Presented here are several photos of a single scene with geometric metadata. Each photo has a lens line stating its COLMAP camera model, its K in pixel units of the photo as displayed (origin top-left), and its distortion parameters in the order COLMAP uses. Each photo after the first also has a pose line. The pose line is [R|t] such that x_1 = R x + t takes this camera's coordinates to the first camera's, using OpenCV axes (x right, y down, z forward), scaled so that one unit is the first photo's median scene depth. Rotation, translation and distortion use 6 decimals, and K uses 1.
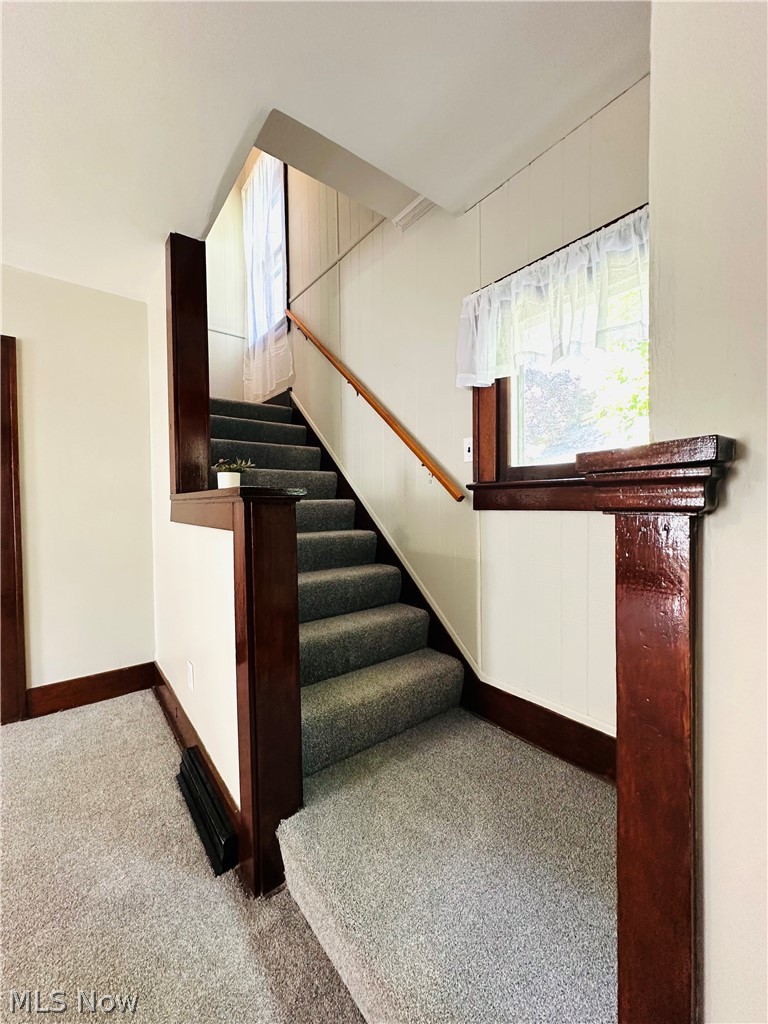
lens RADIAL K [[409.8, 0, 384.0], [0, 409.8, 512.0], [0, 0, 1]] dist [0.000084, 0.000160]
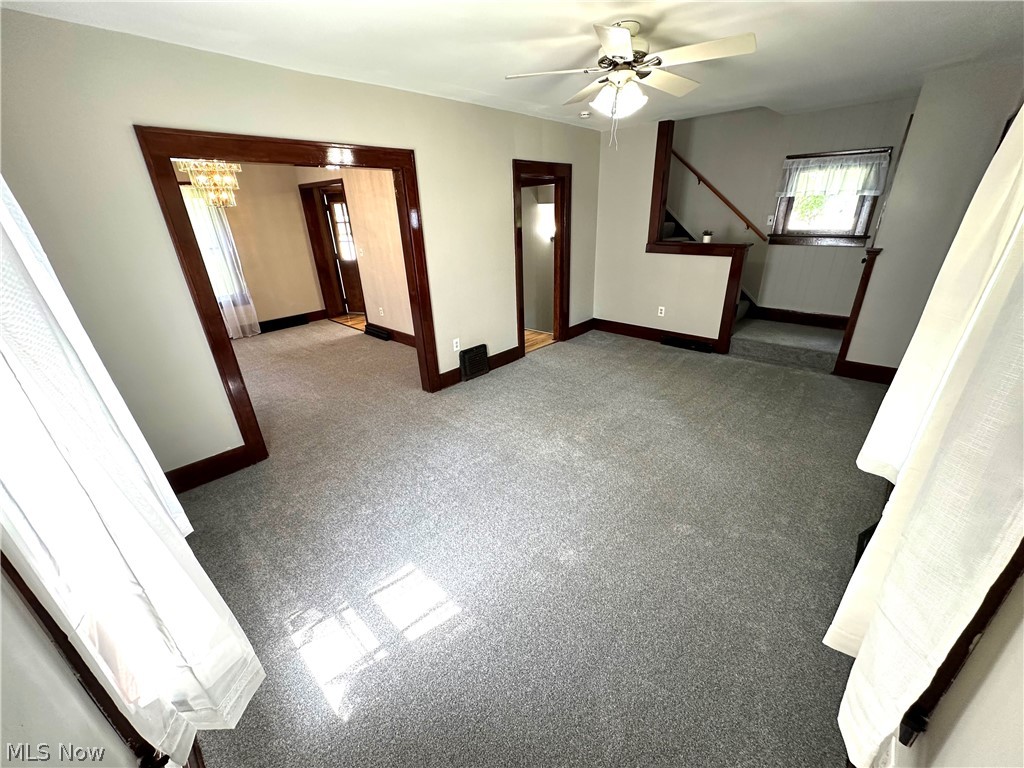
lens RADIAL K [[409.8, 0, 512.0], [0, 409.8, 384.0], [0, 0, 1]] dist [0.000084, 0.000160]
pose [[0.986217, -0.082465, 0.143440, -1.957073], [0.021648, 0.923801, 0.382262, -0.228171], [-0.164033, -0.373888, 0.912853, -1.584371]]
